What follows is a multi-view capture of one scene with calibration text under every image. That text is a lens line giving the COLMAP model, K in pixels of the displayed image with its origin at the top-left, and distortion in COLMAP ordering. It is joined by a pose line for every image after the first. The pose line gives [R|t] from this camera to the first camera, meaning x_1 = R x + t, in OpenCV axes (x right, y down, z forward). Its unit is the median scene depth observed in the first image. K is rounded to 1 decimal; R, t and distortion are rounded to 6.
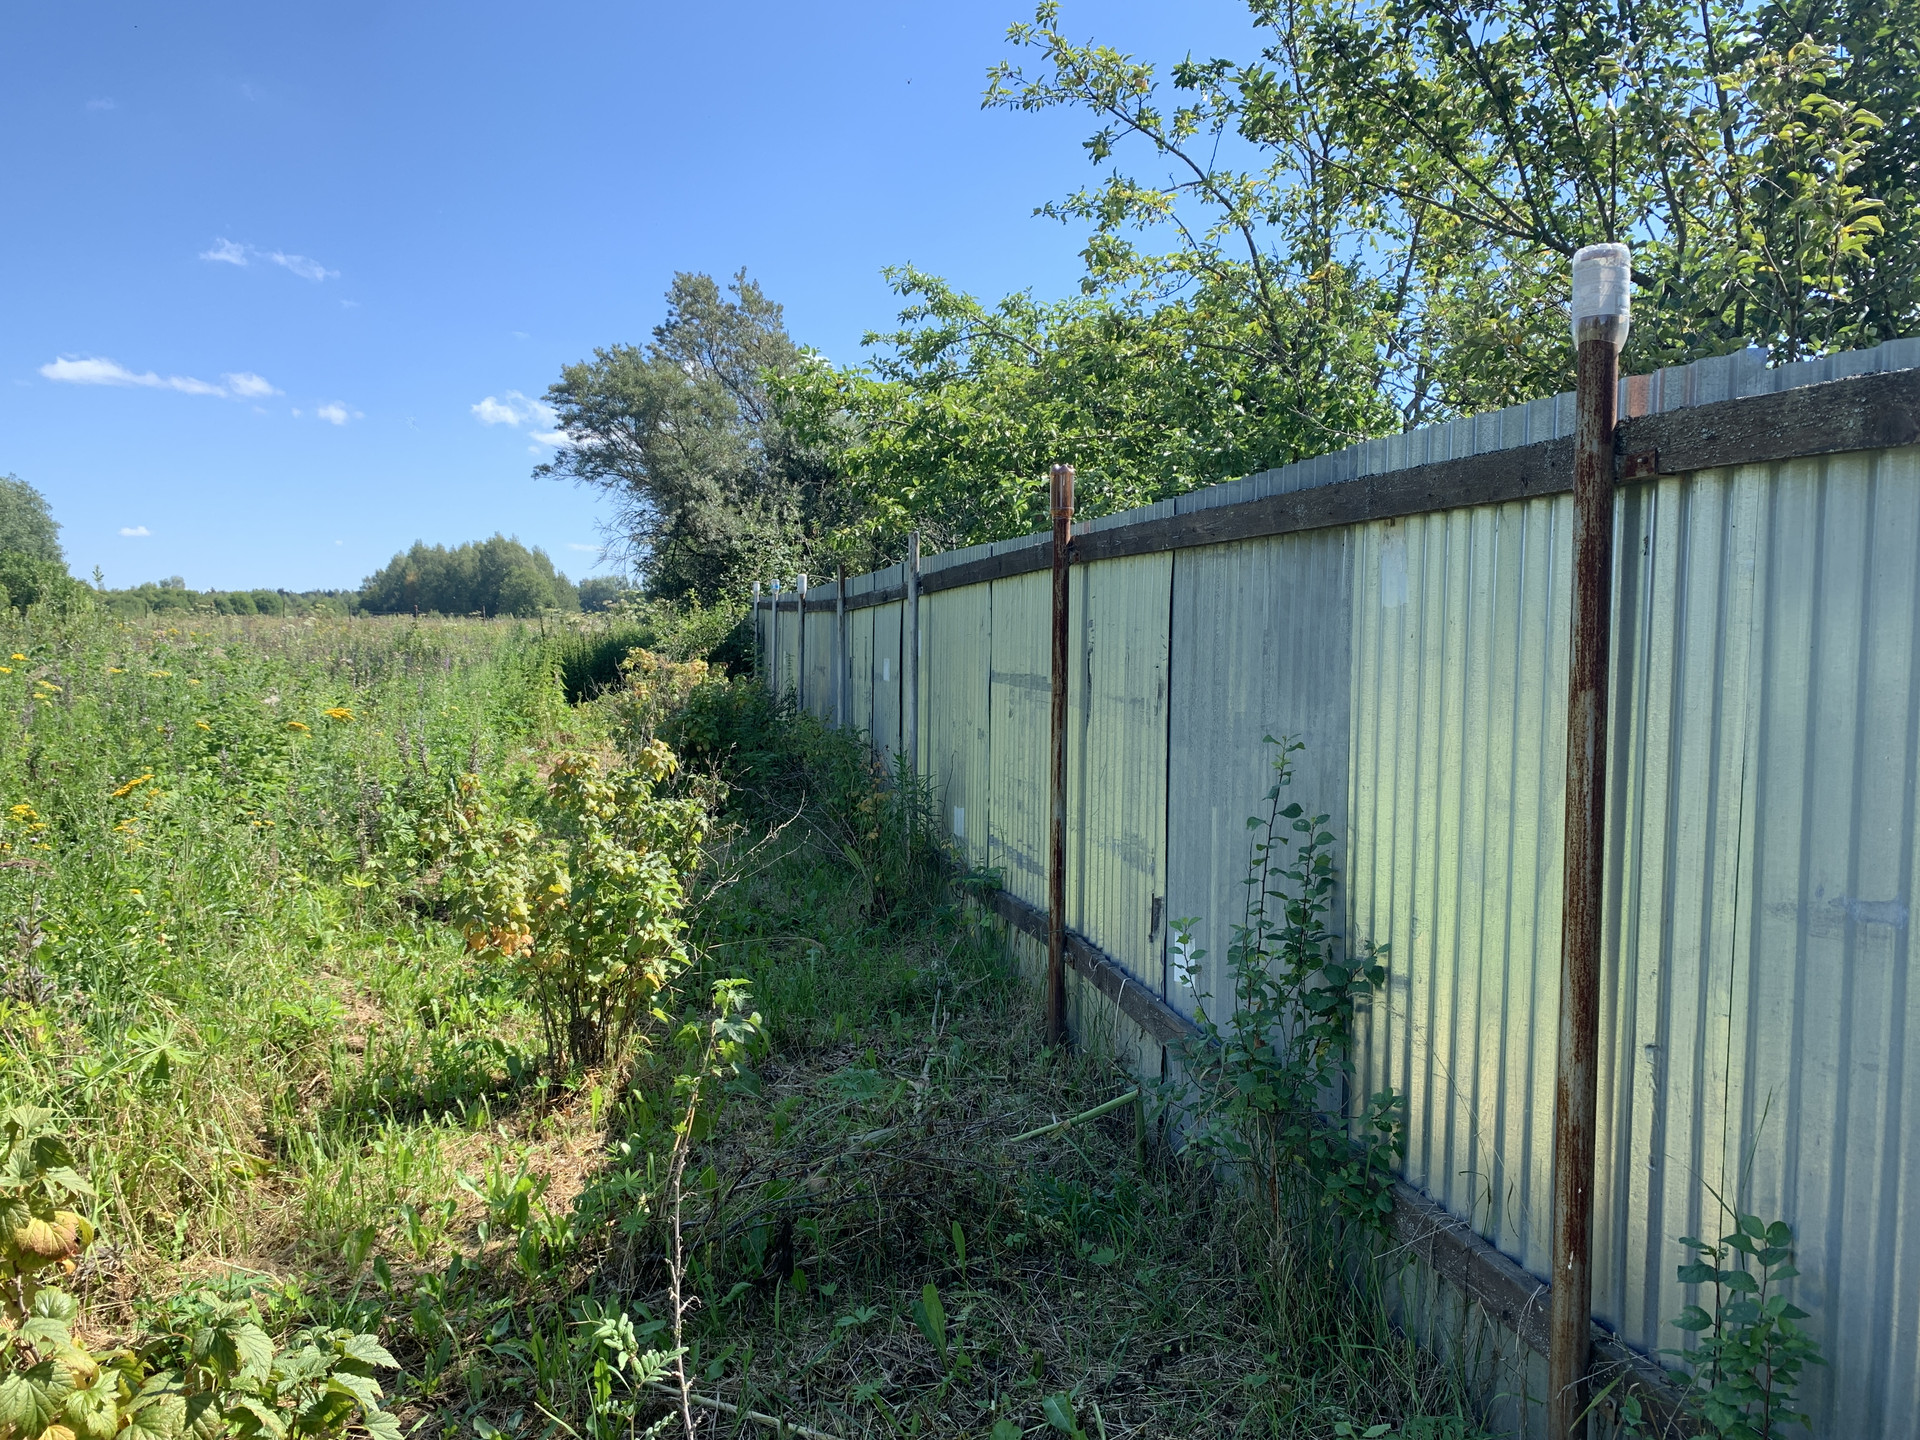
lens RADIAL K [[1483.5, 0, 953.9], [0, 1483.5, 695.8], [0, 0, 1]] dist [-0.000099, -0.008316]
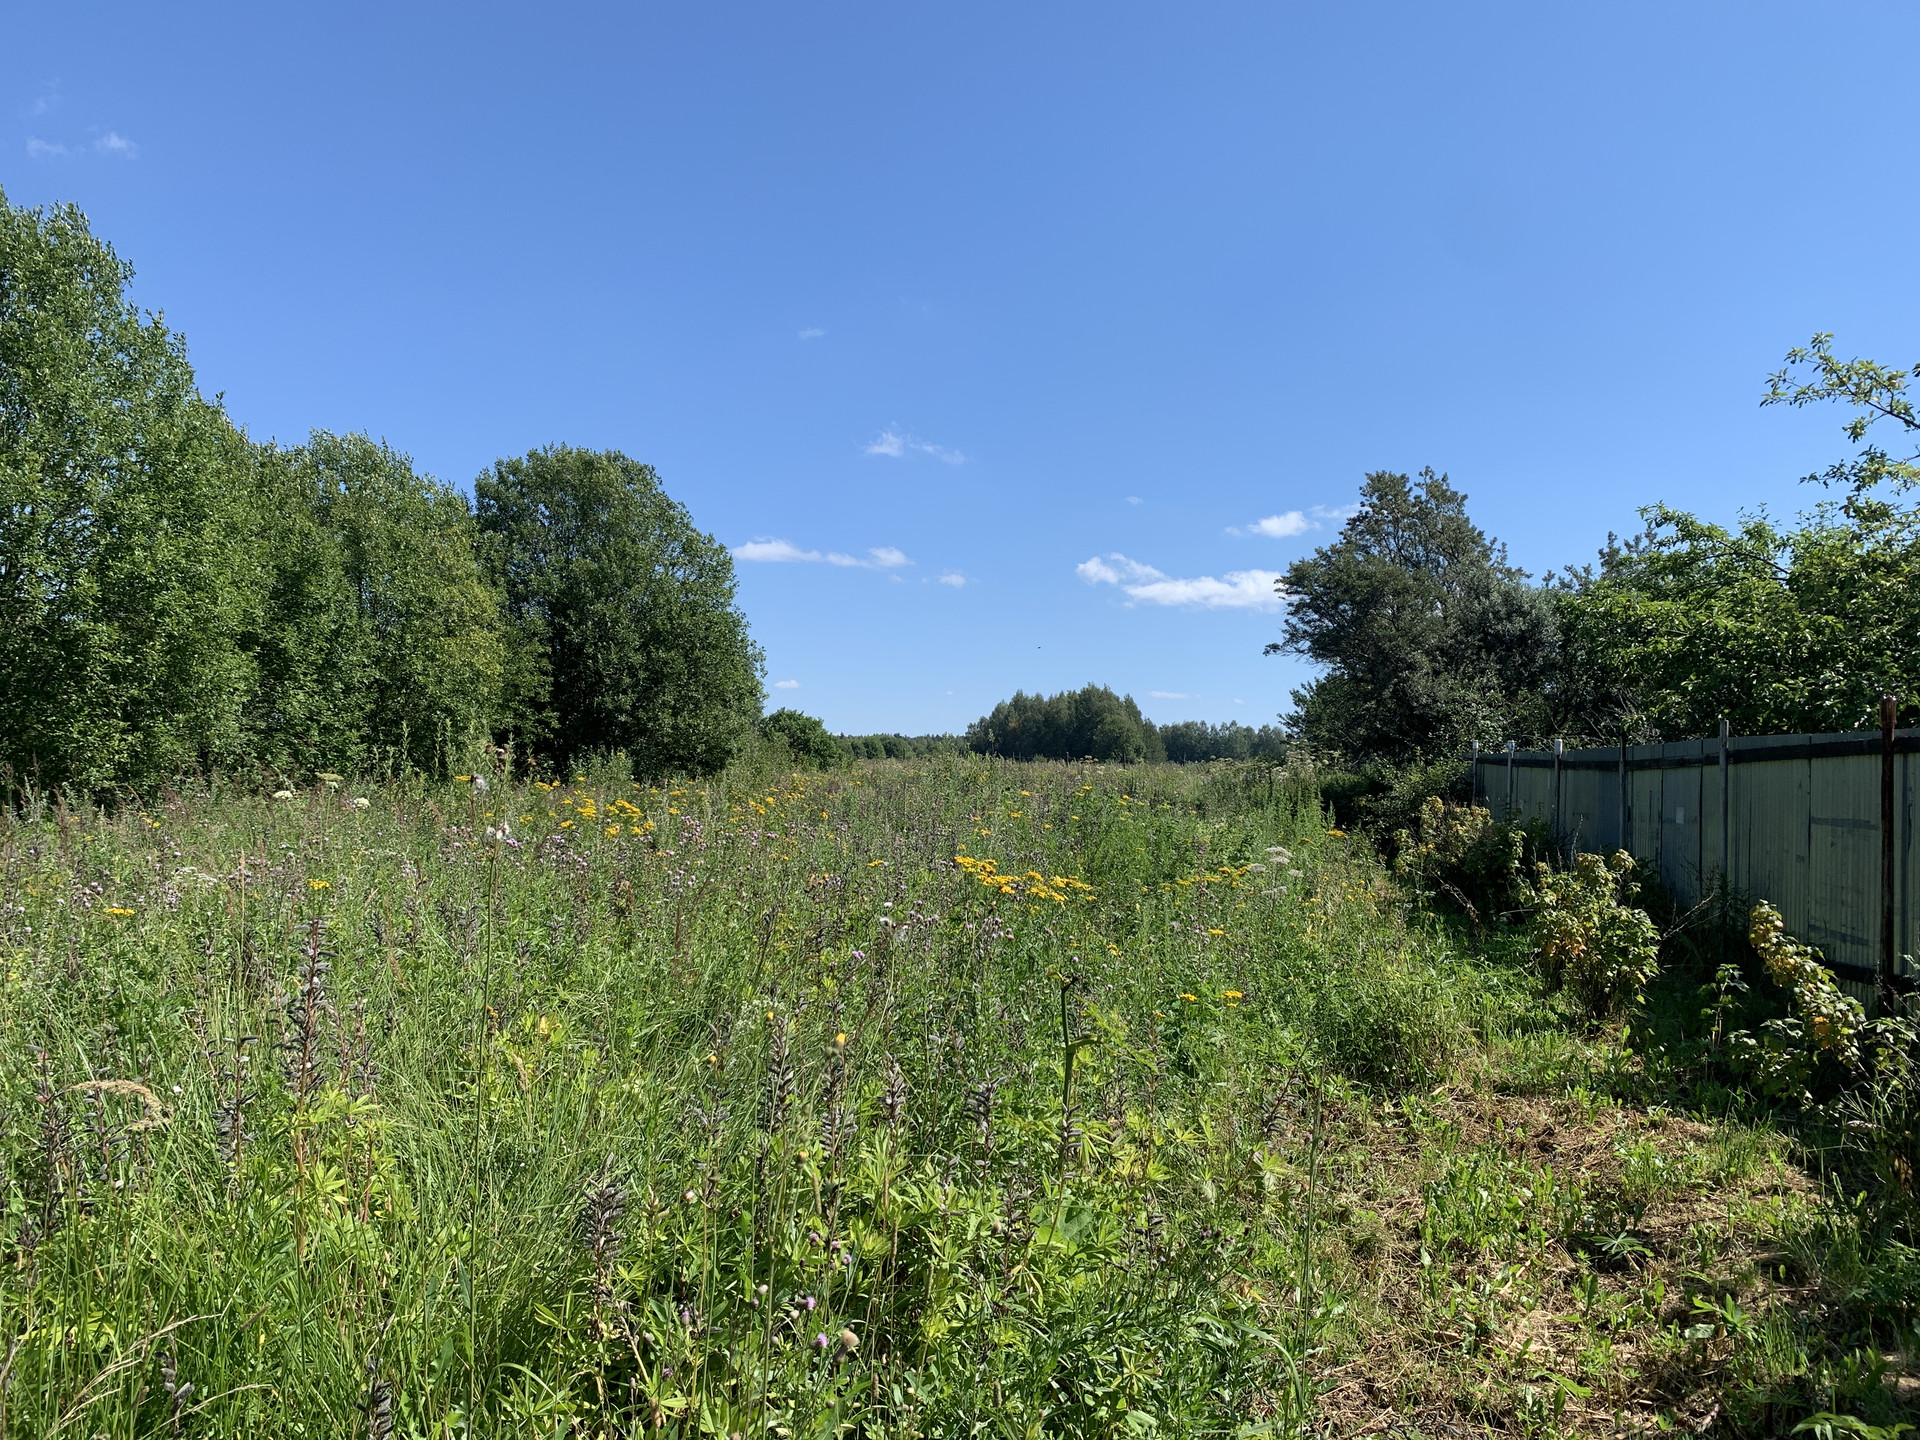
lens RADIAL K [[1456.9, 0, 958.3], [0, 1456.9, 762.4], [0, 0, 1]] dist [-0.000527, -0.001998]
pose [[0.925475, 0.005844, -0.378763, -0.067608], [-0.025694, 0.998547, -0.047376, 0.006251], [0.377936, 0.053577, 0.924280, -0.223058]]
